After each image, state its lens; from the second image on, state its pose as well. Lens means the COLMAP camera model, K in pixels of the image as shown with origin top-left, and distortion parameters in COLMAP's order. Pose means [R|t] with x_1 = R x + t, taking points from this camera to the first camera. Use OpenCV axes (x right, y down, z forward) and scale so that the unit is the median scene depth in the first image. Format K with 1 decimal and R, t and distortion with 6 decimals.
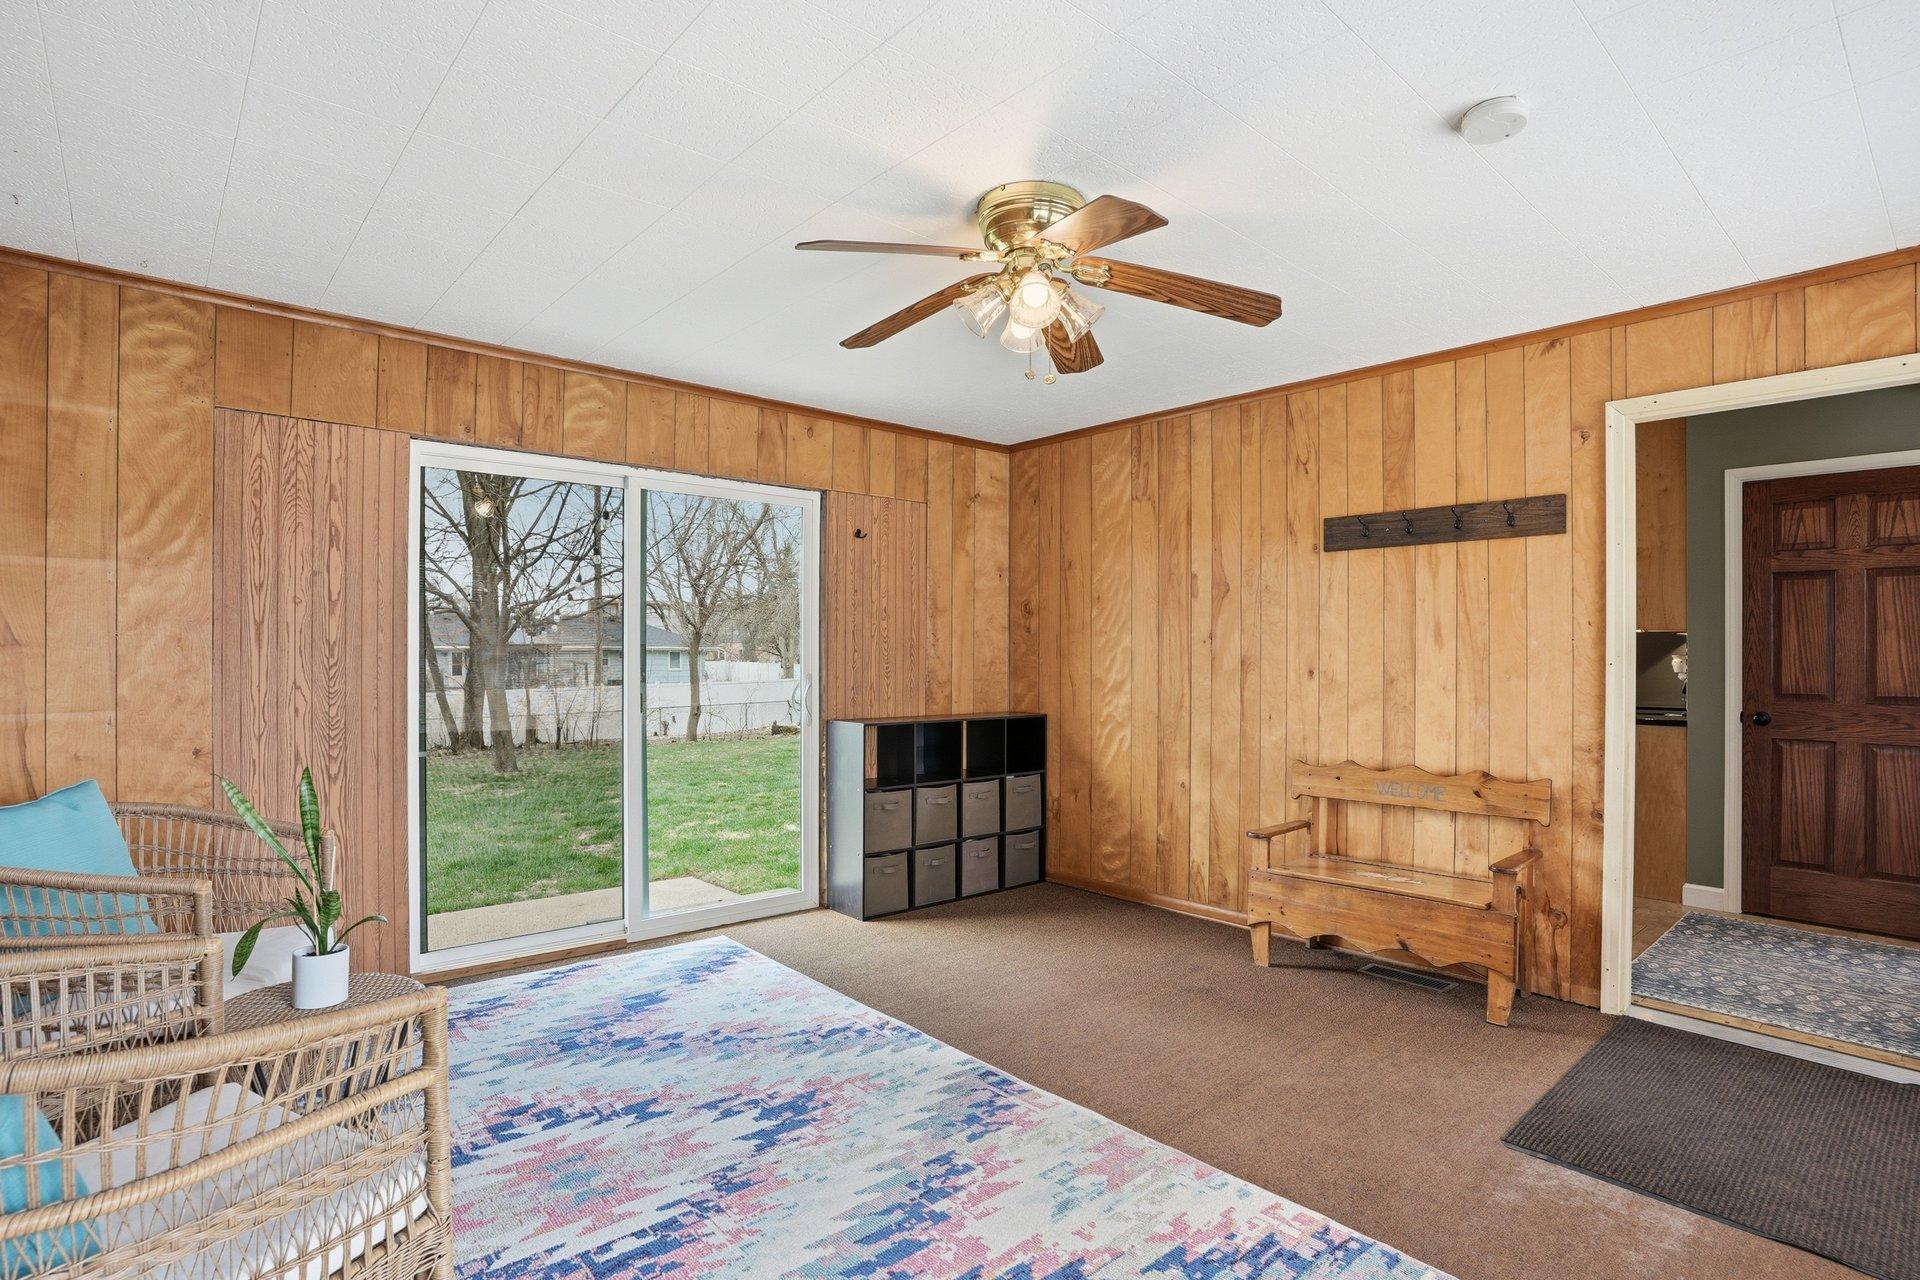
lens RADIAL K [[955.2, 0, 954.4], [0, 955.2, 627.6], [0, 0, 1]] dist [-0.082137, 0.038846]
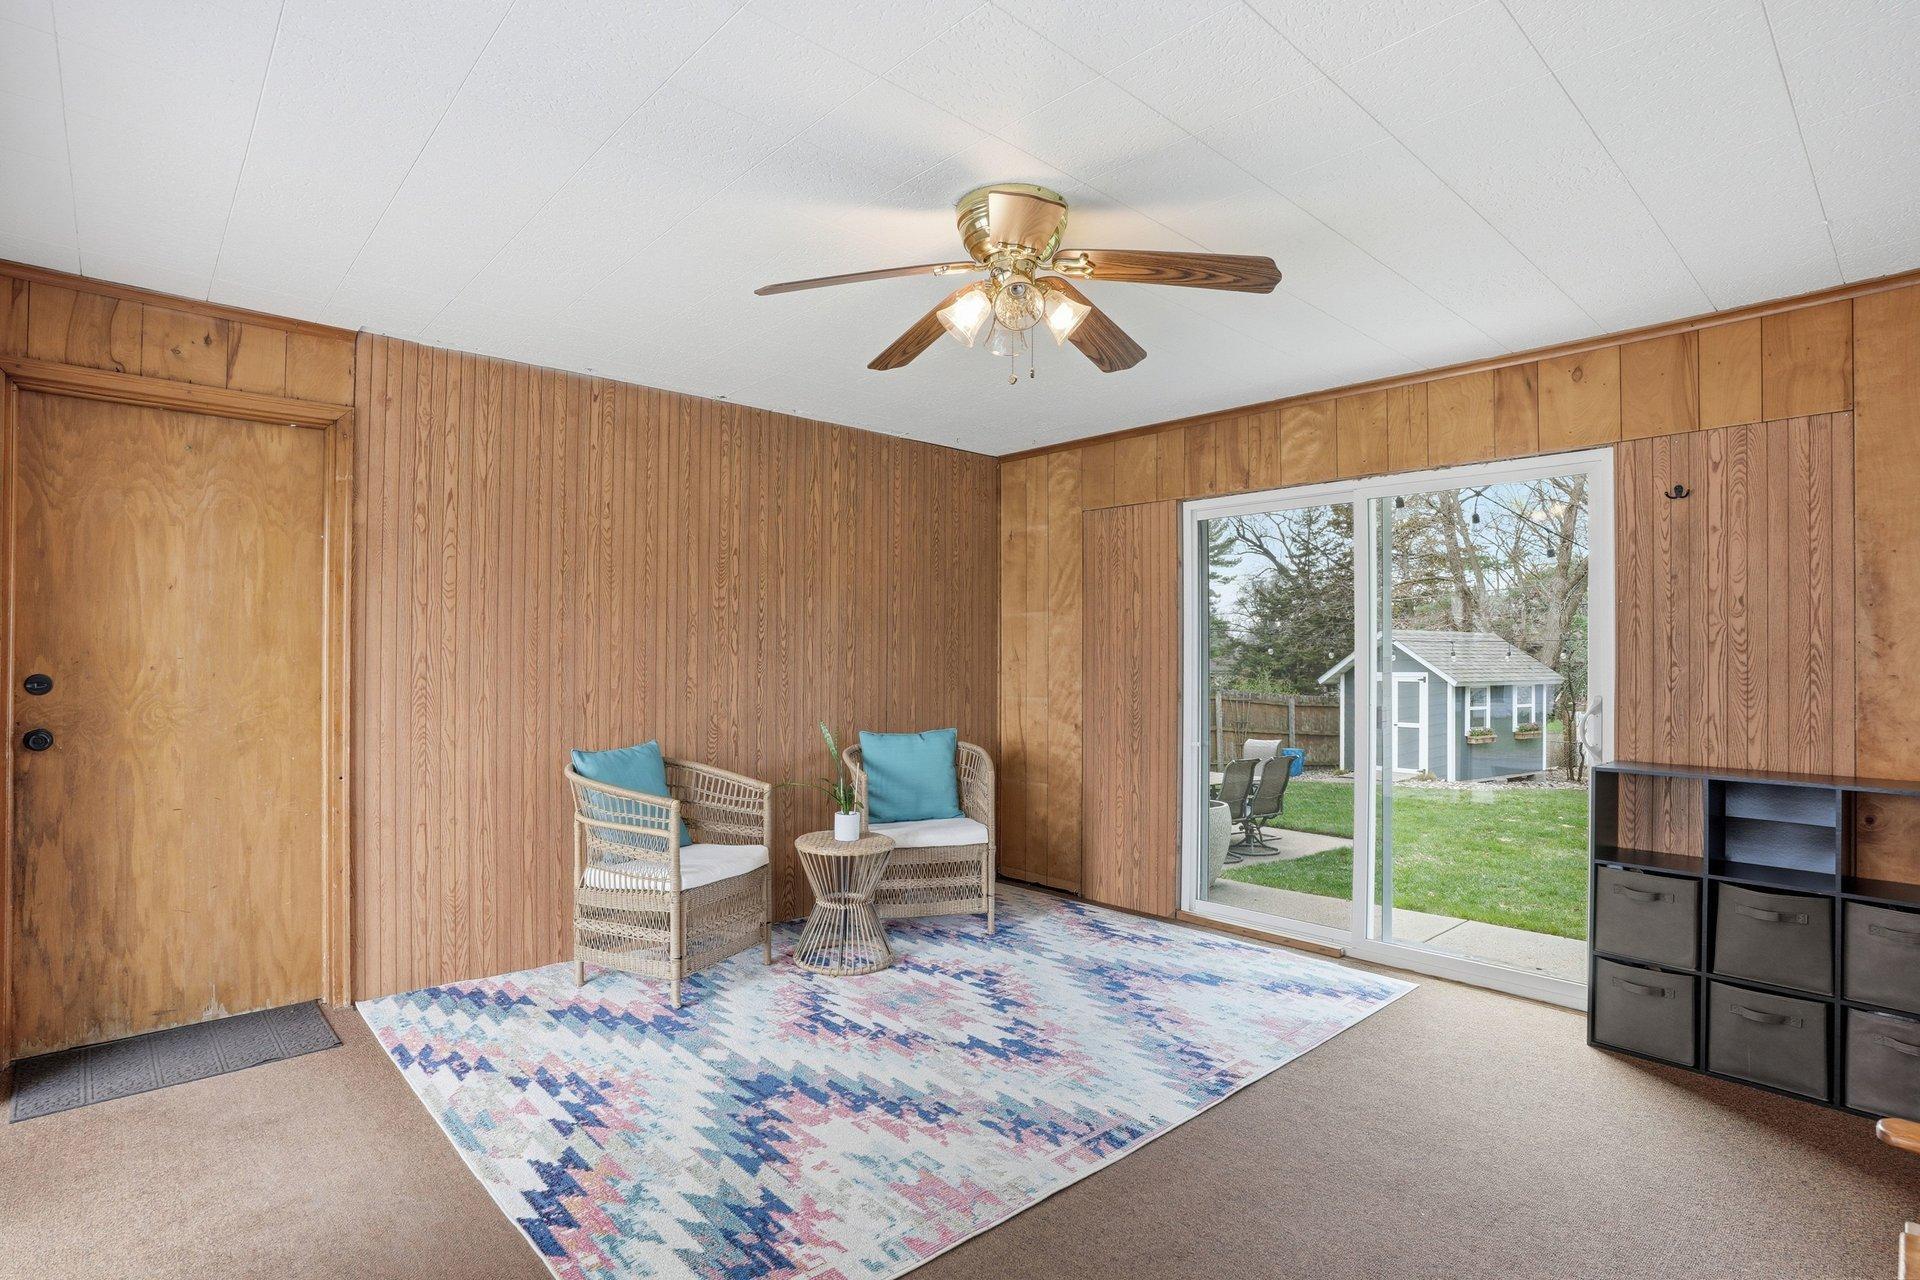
lens RADIAL K [[955.2, 0, 954.4], [0, 955.2, 627.6], [0, 0, 1]] dist [-0.082137, 0.038846]
pose [[0.023714, -0.036854, -0.999039, 0.879652], [0.017973, 0.999174, -0.036433, 0.020531], [0.999557, -0.017092, 0.024357, 0.762345]]
